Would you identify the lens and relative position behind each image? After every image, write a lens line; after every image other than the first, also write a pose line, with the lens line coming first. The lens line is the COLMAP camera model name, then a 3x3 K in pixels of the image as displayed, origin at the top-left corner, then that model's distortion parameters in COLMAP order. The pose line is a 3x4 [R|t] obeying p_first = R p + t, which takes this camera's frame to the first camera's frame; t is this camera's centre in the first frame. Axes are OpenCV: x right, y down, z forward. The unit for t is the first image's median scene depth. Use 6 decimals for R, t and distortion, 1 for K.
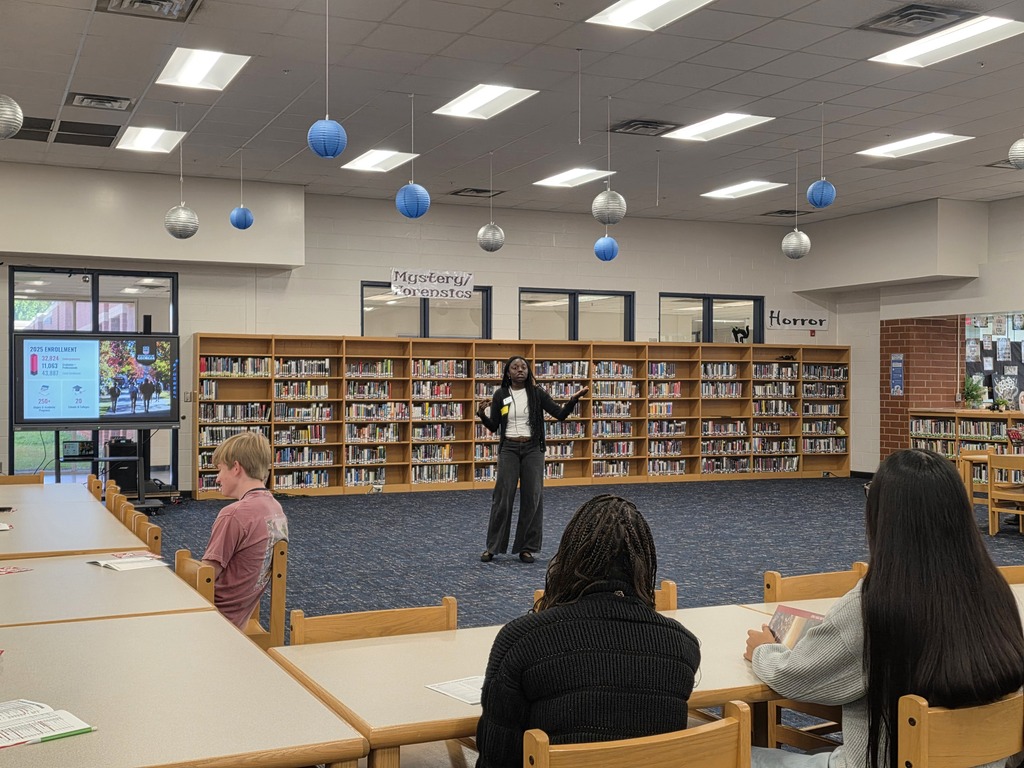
lens RADIAL K [[1203.5, 0, 529.2], [0, 1203.5, 386.4], [0, 0, 1]] dist [0.103181, 0.000000]
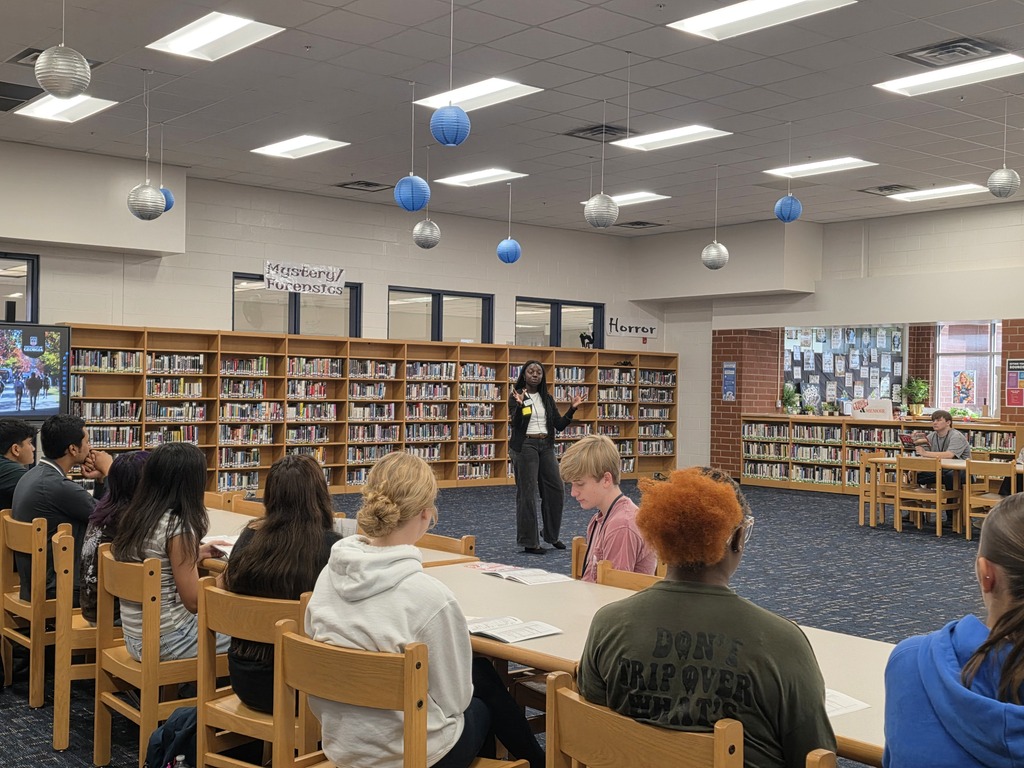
lens RADIAL K [[1203.5, 0, 517.3], [0, 1203.5, 384.6], [0, 0, 1]] dist [0.103181, 0.000000]
pose [[0.965341, 0.015923, 0.260506, -0.172641], [-0.015139, 0.999873, -0.005017, 0.001365], [-0.260552, 0.000899, 0.965459, 0.033839]]
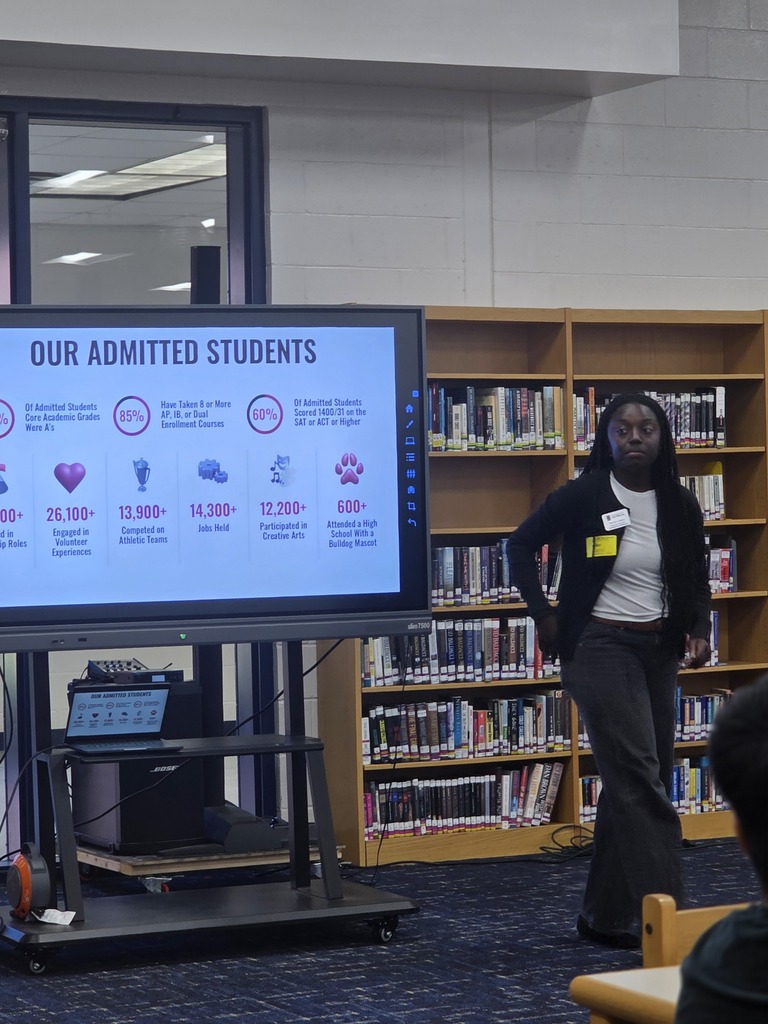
lens RADIAL K [[2876.4, 0, 383.3], [0, 2876.4, 513.8], [0, 0, 1]] dist [-0.326915, 0.000000]
pose [[0.998823, -0.022059, 0.043196, -0.278478], [0.021687, 0.999724, 0.009062, 0.000639], [-0.043384, -0.008115, 0.999026, 0.282296]]
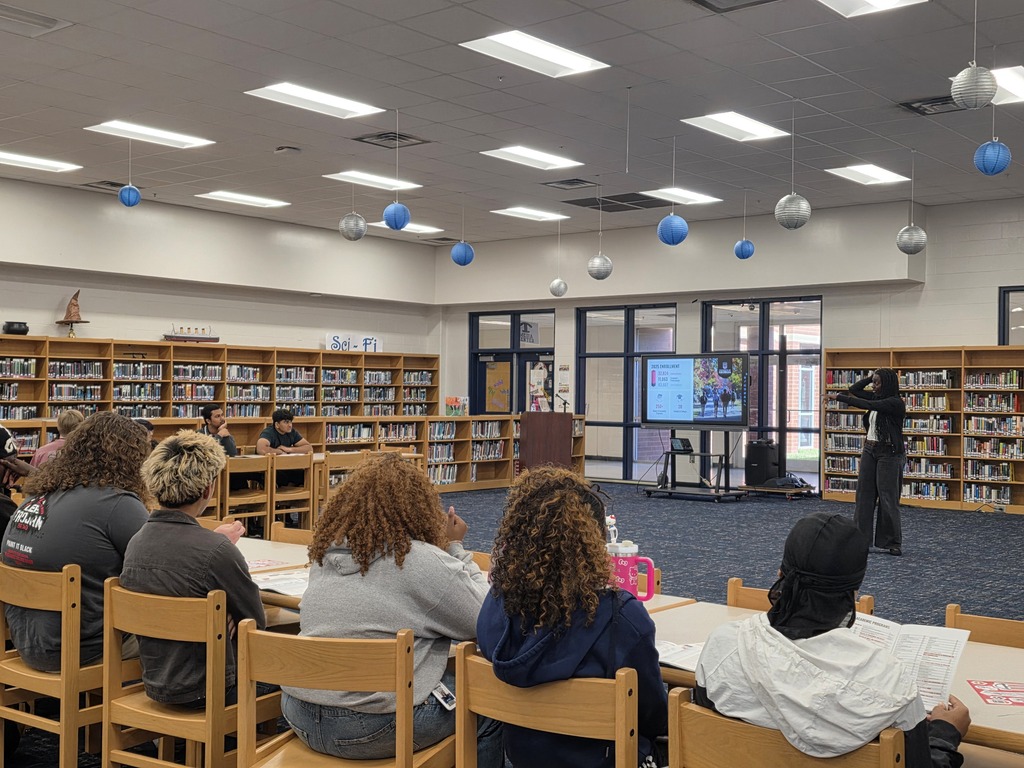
lens RADIAL K [[1203.5, 0, 518.8], [0, 1203.5, 387.8], [0, 0, 1]] dist [0.103181, 0.000000]
pose [[0.438834, -0.000554, -0.898568, 0.564360], [-0.011120, 0.999920, -0.006047, 0.001412], [0.898499, 0.012646, 0.438793, 0.246837]]
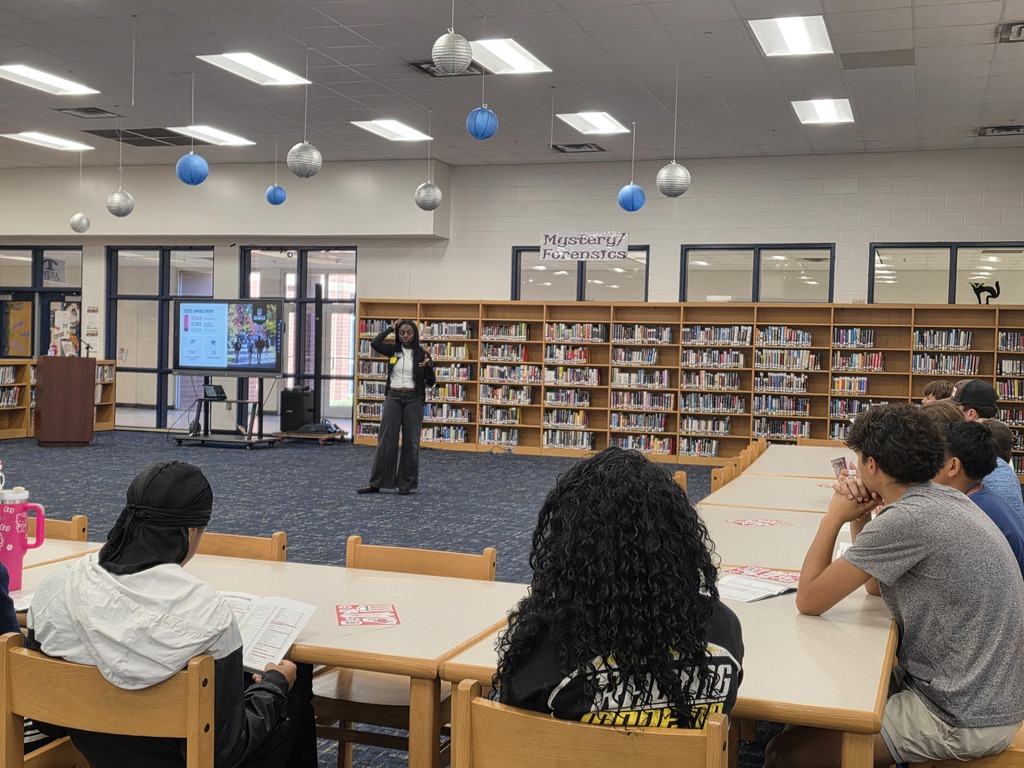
lens RADIAL K [[1203.5, 0, 499.1], [0, 1203.5, 393.0], [0, 0, 1]] dist [0.103181, 0.000000]
pose [[0.712078, 0.043408, -0.700757, 0.582996], [-0.026254, 0.999035, 0.035207, 0.001555], [0.701609, -0.006673, 0.712531, 0.266968]]
